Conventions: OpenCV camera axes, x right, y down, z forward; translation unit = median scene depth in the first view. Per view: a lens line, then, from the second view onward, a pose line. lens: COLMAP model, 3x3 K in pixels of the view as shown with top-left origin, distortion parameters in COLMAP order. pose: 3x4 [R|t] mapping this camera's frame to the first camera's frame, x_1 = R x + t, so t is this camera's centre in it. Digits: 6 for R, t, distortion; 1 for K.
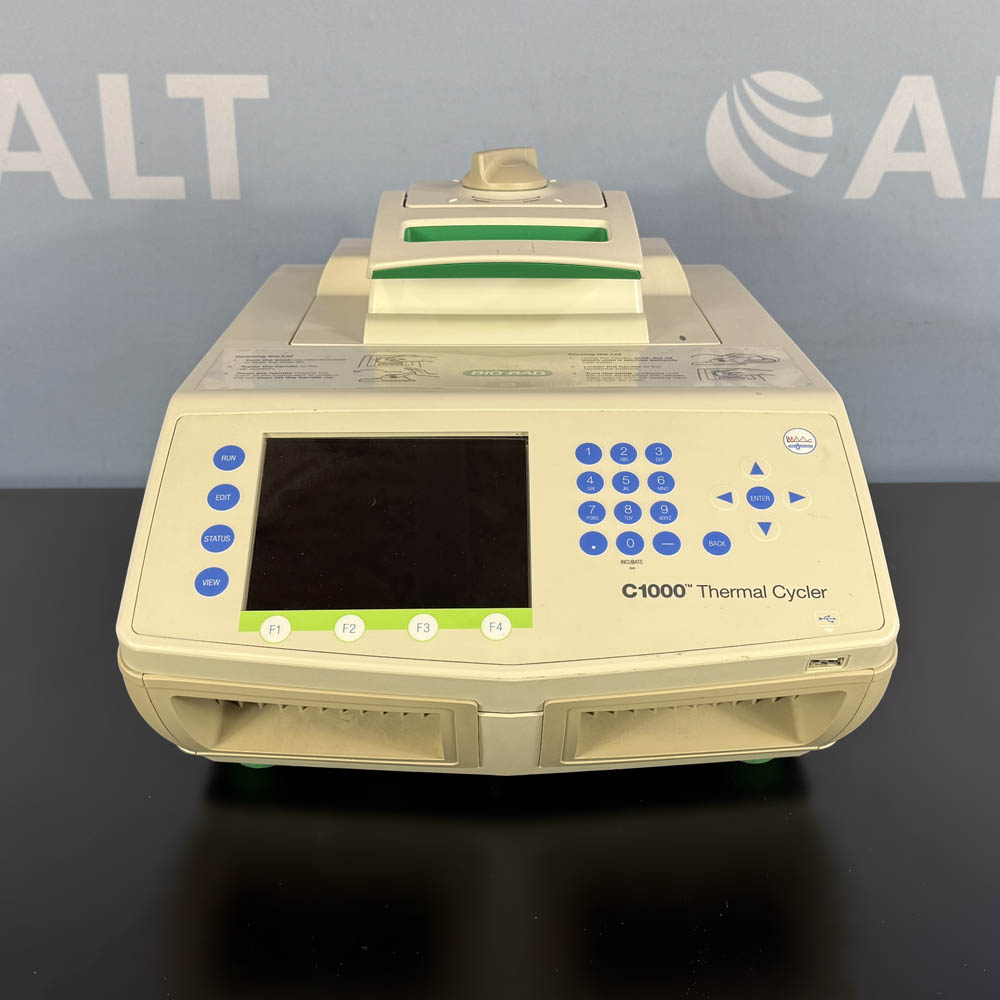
lens RADIAL K [[1343.7, 0, 516.1], [0, 1343.7, 501.3], [0, 0, 1]] dist [0.004289, 1.265857]
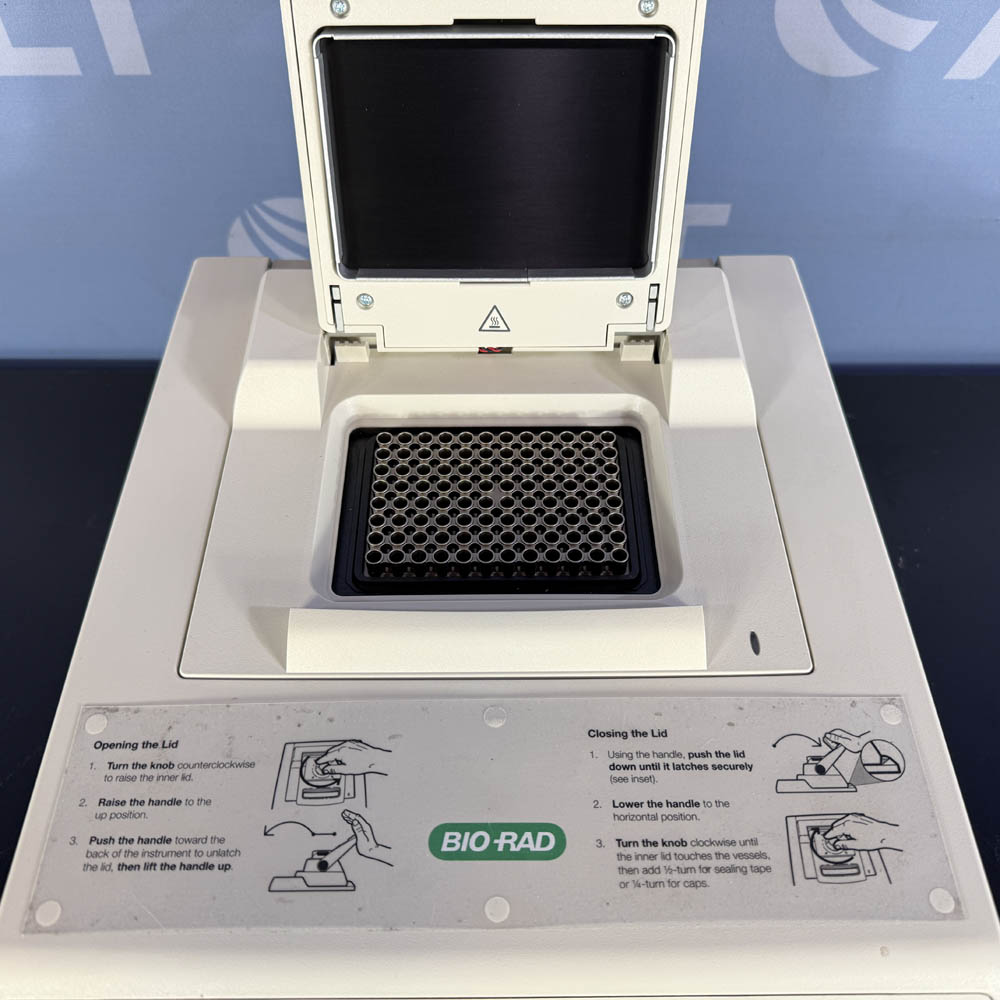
lens RADIAL K [[911.0, 0, 500.0], [0, 911.0, 500.0], [0, 0, 1]] dist [0.072192, -0.148251]
pose [[0.999958, 0.006626, -0.006297, -0.003750], [-0.002188, 0.842320, 0.538973, -0.533175], [0.008876, -0.538937, 0.842299, 0.793097]]
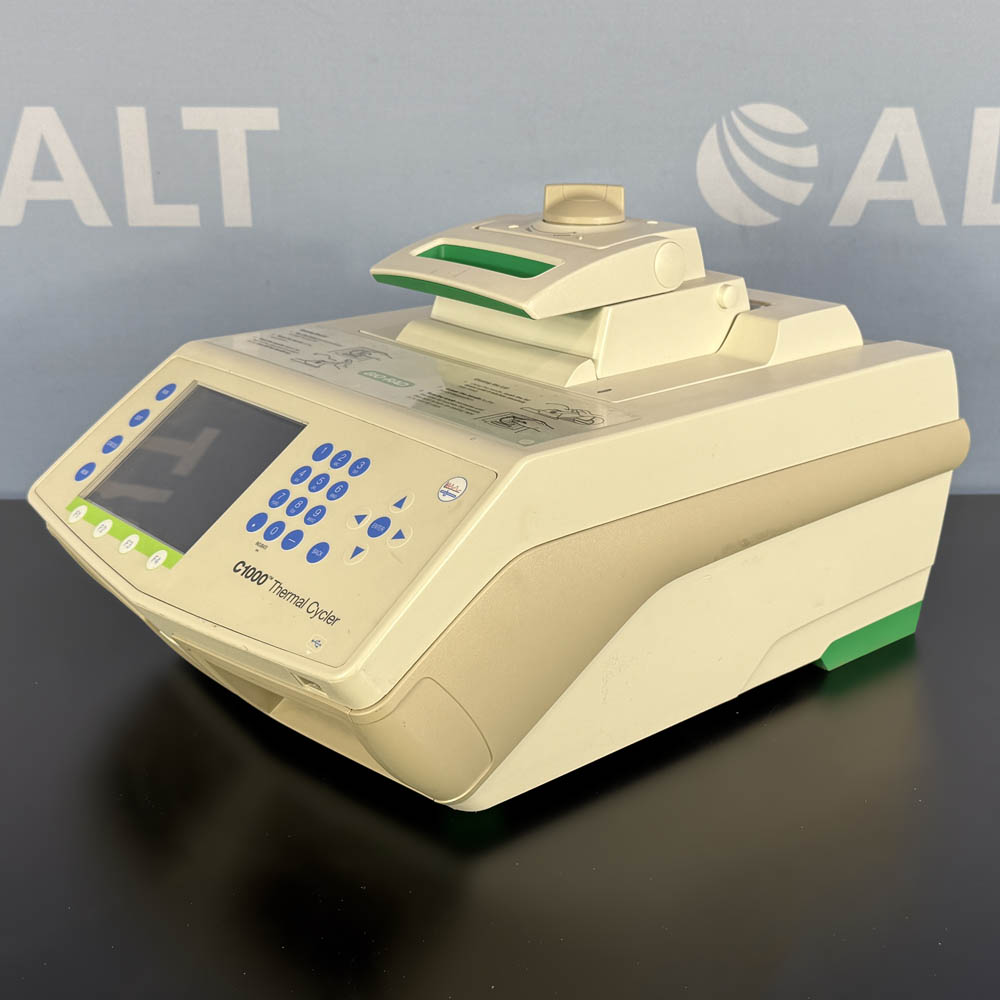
lens RADIAL K [[1443.5, 0, 500.0], [0, 1443.5, 500.0], [0, 0, 1]] dist [0.103762, -0.003508]
pose [[0.625202, 0.245187, -0.740949, 1.054425], [-0.268612, 0.958971, 0.090682, -0.147703], [0.732782, 0.142333, 0.665411, 0.334895]]
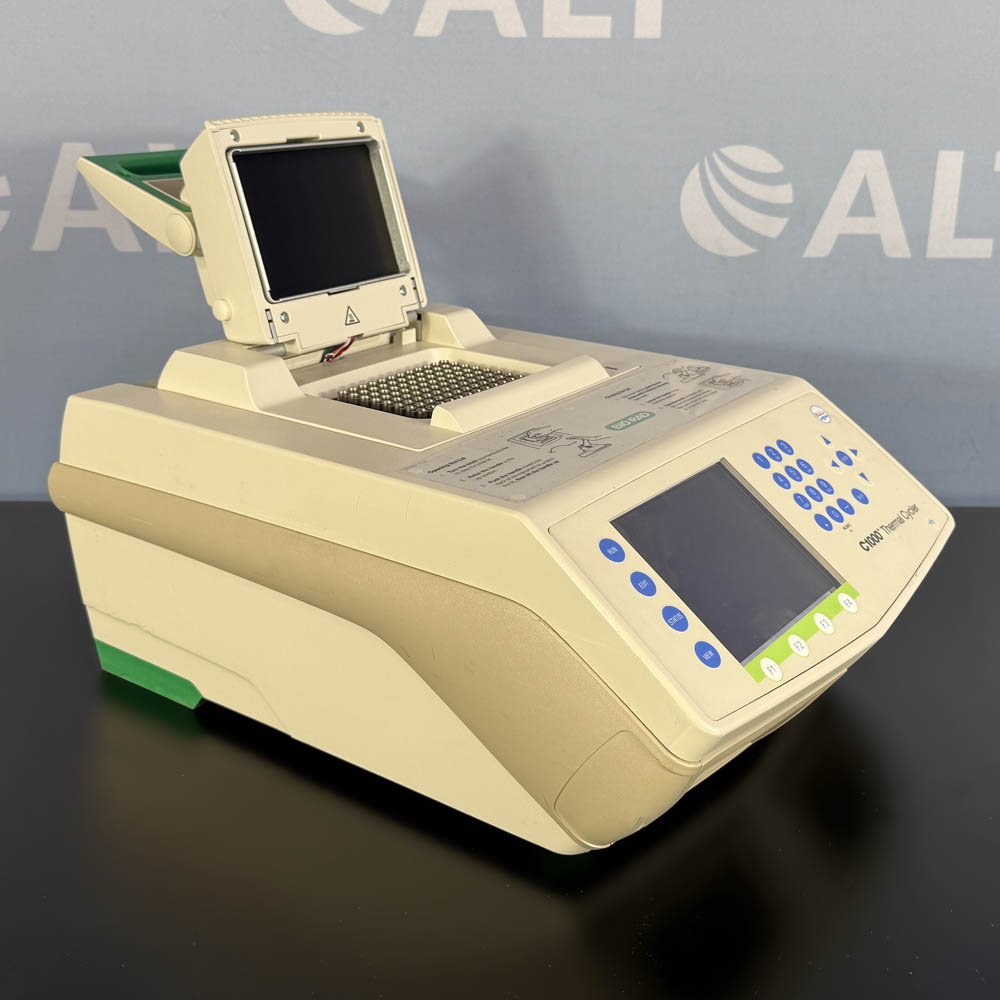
lens RADIAL K [[1280.0, 0, 498.1], [0, 1280.0, 463.6], [0, 0, 1]] dist [0.060767, 0.074983]
pose [[0.605969, -0.251250, 0.754768, -1.015420], [0.273921, 0.956690, 0.098548, -0.222346], [-0.746839, 0.147030, 0.648547, 0.422932]]
